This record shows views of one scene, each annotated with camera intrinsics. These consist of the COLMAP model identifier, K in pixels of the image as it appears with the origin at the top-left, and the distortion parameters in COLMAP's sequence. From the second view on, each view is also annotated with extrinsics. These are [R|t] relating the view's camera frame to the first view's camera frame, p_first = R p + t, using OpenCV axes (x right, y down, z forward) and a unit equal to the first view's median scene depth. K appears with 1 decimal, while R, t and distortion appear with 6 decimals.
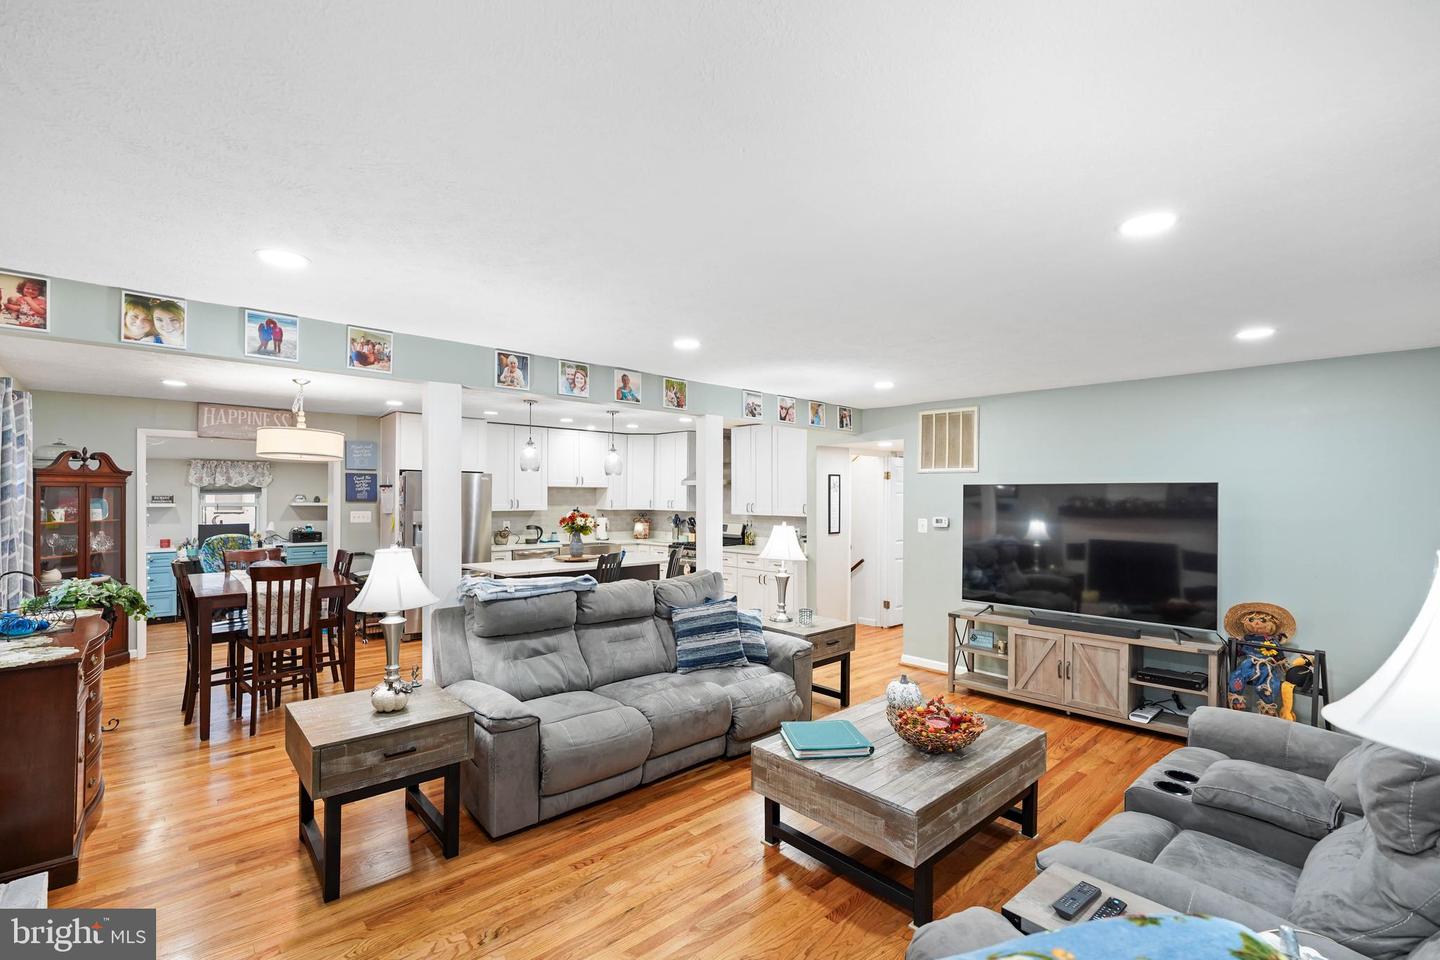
lens RADIAL K [[638.9, 0, 716.3], [0, 638.9, 493.4], [0, 0, 1]] dist [-0.017249, 0.008772]
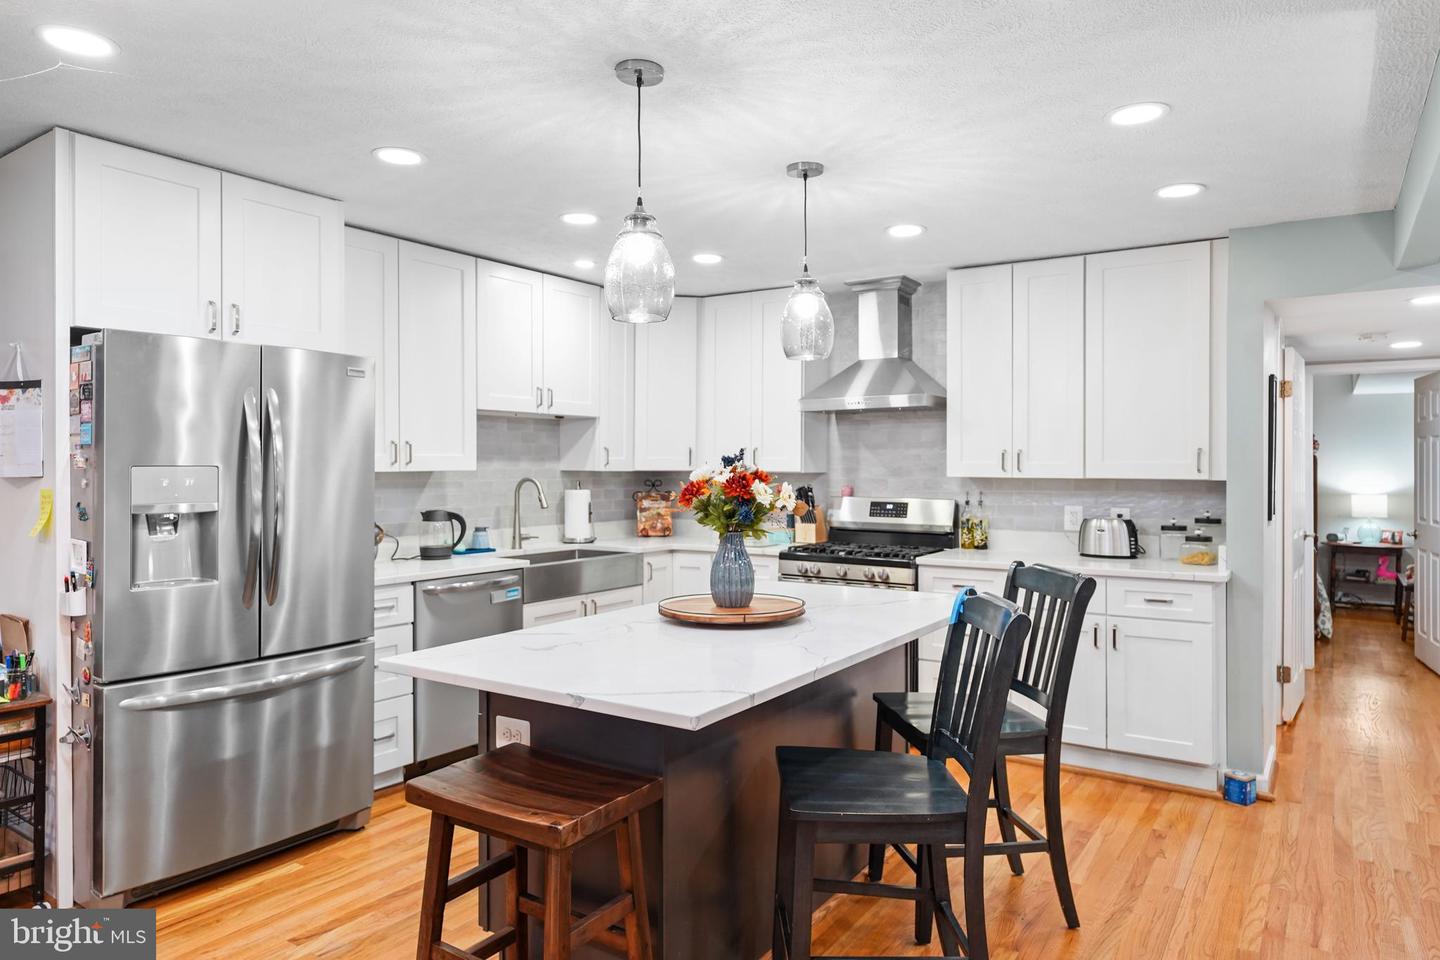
lens RADIAL K [[921.7, 0, 718.3], [0, 921.7, 467.7], [0, 0, 1]] dist [0.002701, 0.000803]
pose [[0.971091, -0.003667, 0.238681, -0.468813], [0.001451, 0.999954, 0.009462, 0.035867], [-0.238705, -0.008842, 0.971052, 0.780385]]
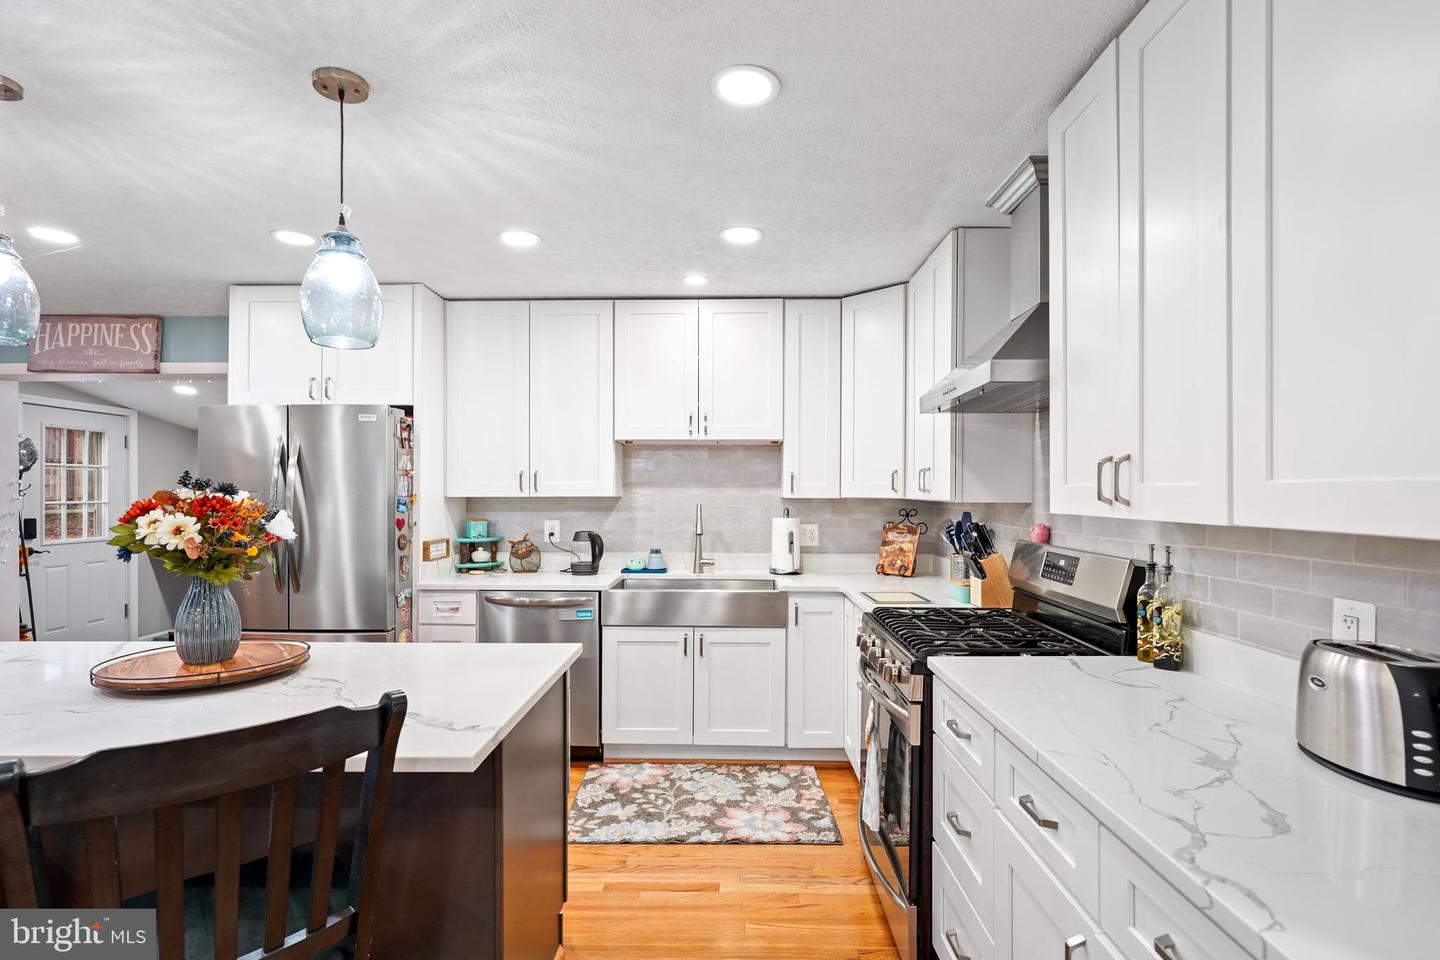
lens RADIAL K [[703.5, 0, 717.0], [0, 703.5, 497.1], [0, 0, 1]] dist [-0.005864, 0.003659]
pose [[0.725086, 0.001679, -0.688656, 0.185827], [0.006550, 0.999935, 0.009335, 0.042003], [0.688627, -0.011279, 0.725028, 1.310036]]
